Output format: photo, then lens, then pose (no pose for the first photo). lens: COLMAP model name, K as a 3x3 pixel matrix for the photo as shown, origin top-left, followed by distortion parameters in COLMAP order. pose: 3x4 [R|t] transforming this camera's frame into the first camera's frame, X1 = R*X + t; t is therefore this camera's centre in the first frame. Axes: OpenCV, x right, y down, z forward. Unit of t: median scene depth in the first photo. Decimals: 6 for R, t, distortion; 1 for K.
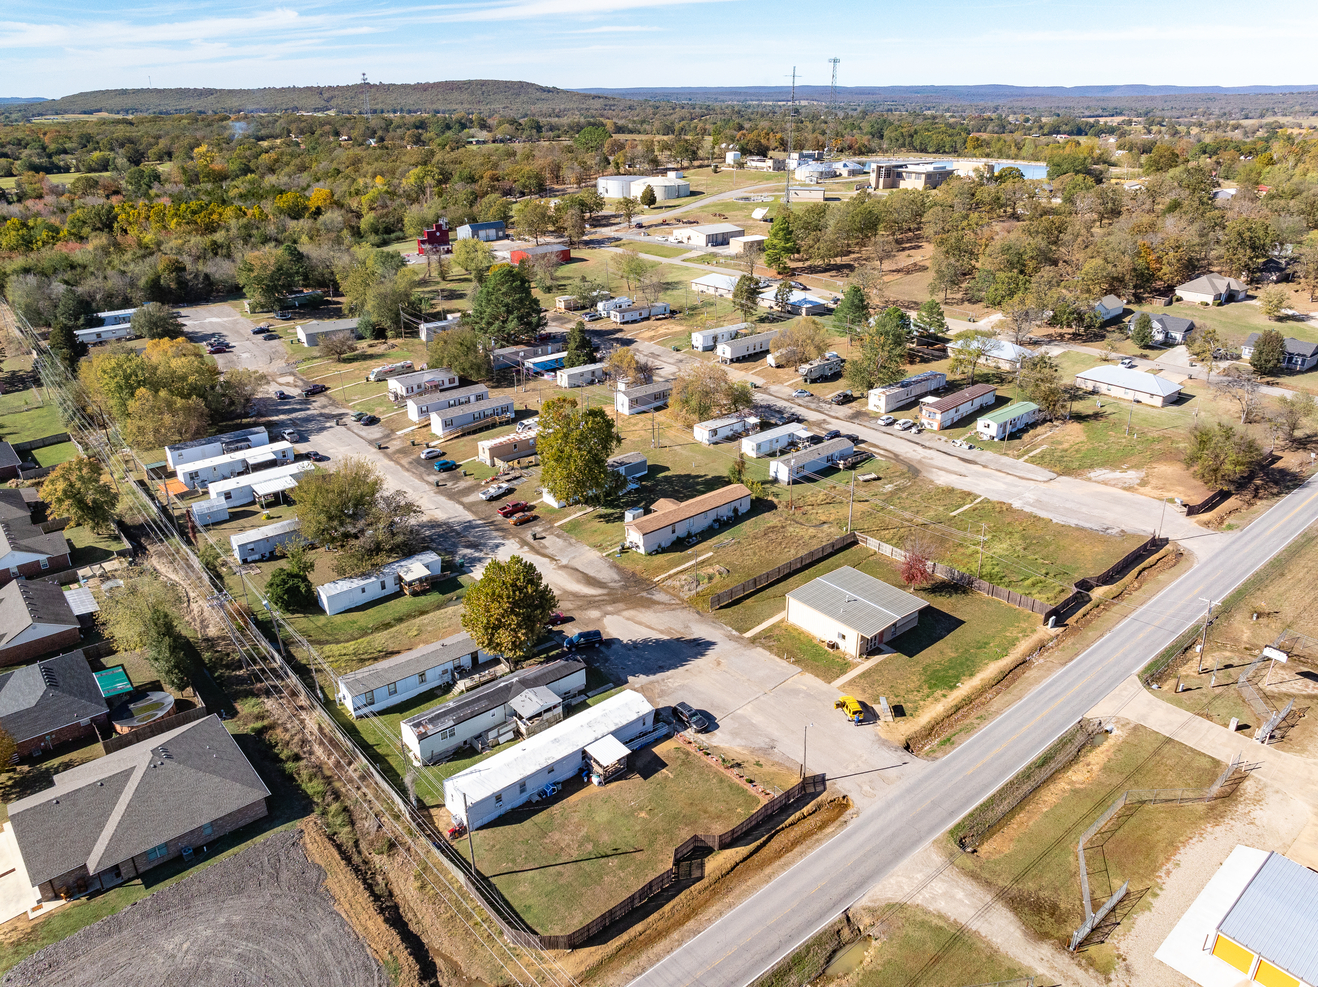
lens RADIAL K [[928.3, 0, 664.3], [0, 928.3, 482.2], [0, 0, 1]] dist [-0.038698, -0.000976]
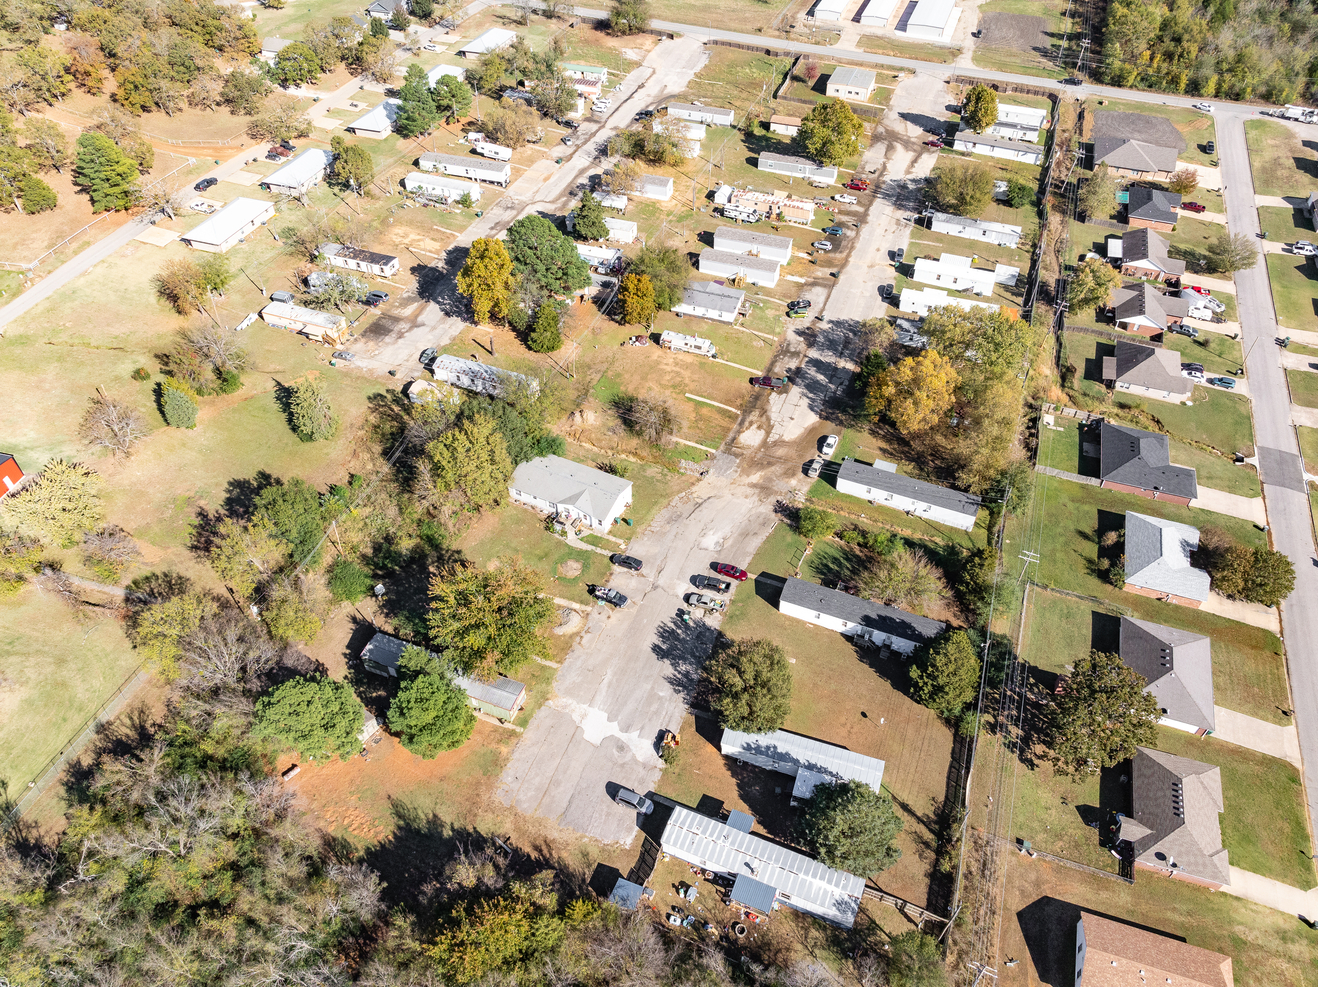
lens RADIAL K [[925.1, 0, 664.3], [0, 925.1, 489.6], [0, 0, 1]] dist [-0.041579, 0.008021]
pose [[-0.488717, -0.613701, 0.620103, -1.215175], [0.347325, 0.515154, 0.783570, -0.979149], [-0.800326, 0.598321, -0.038611, 1.566687]]
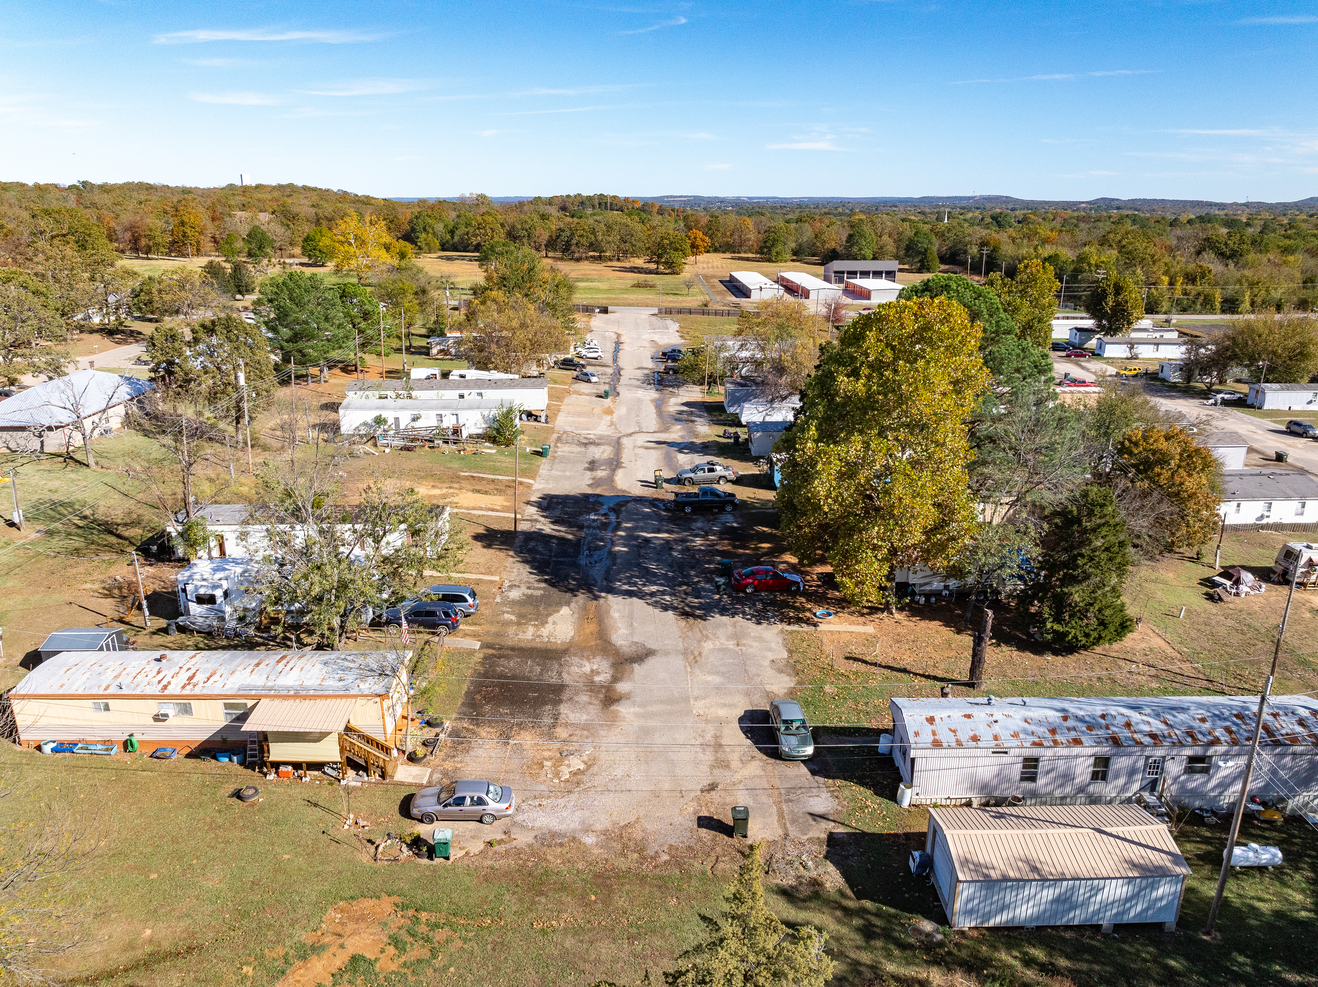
lens RADIAL K [[927.5, 0, 663.4], [0, 927.5, 485.7], [0, 0, 1]] dist [-0.046458, 0.012069]
pose [[-0.777510, -0.186479, 0.600586, -0.406405], [0.245943, 0.788793, 0.563310, -0.514549], [-0.578784, 0.585689, -0.567431, 1.797156]]
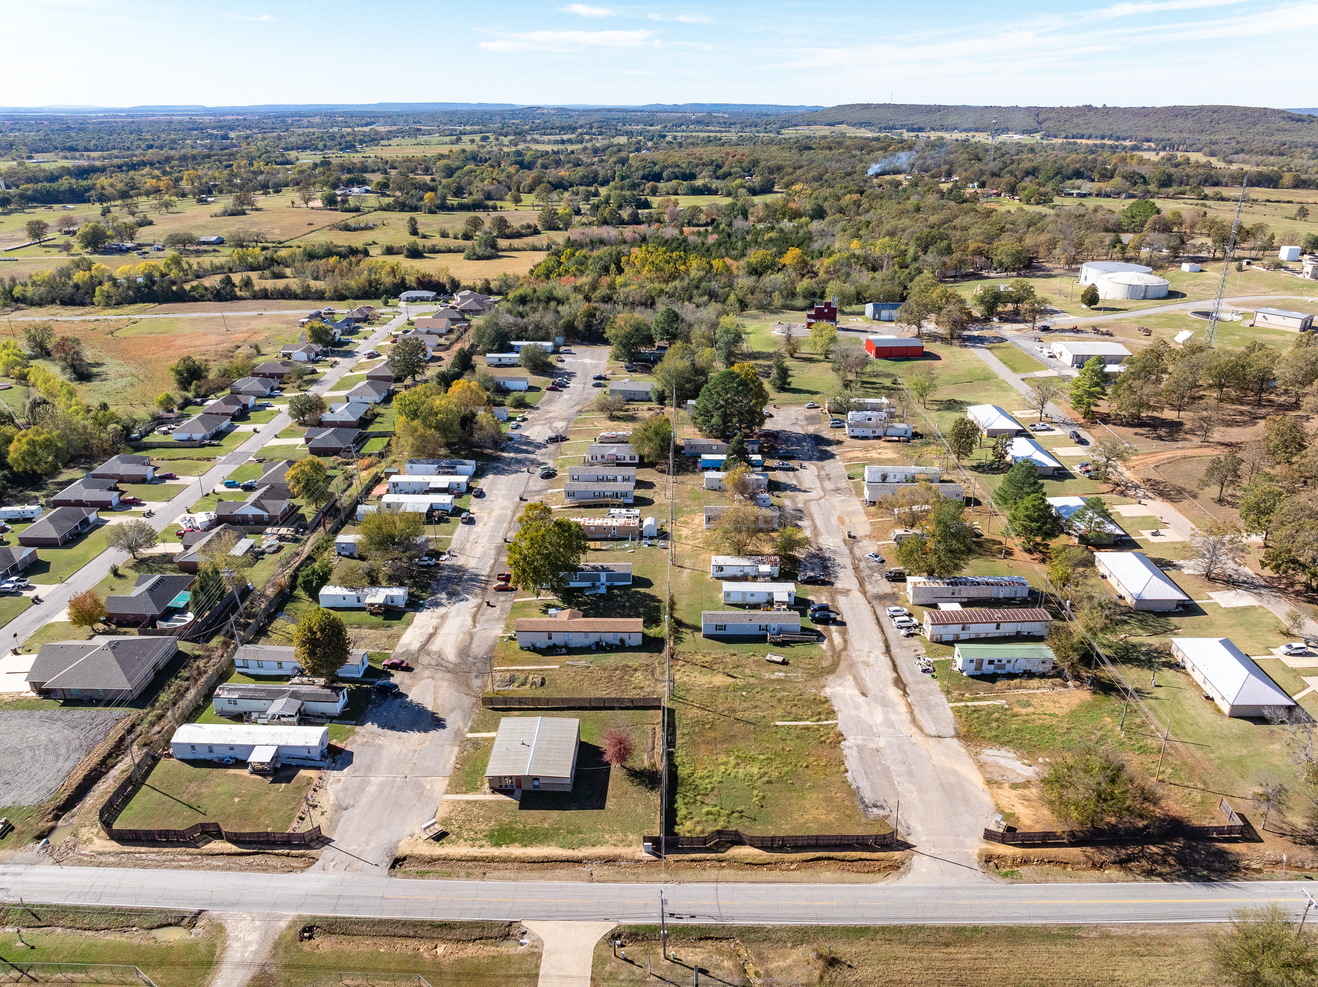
lens RADIAL K [[928.3, 0, 664.3], [0, 928.3, 482.2], [0, 0, 1]] dist [-0.038698, -0.000976]
pose [[0.747470, 0.254381, -0.613661, 0.722901], [-0.261473, 0.961870, 0.080237, -0.247331], [0.610672, 0.100481, 0.785482, 0.116369]]
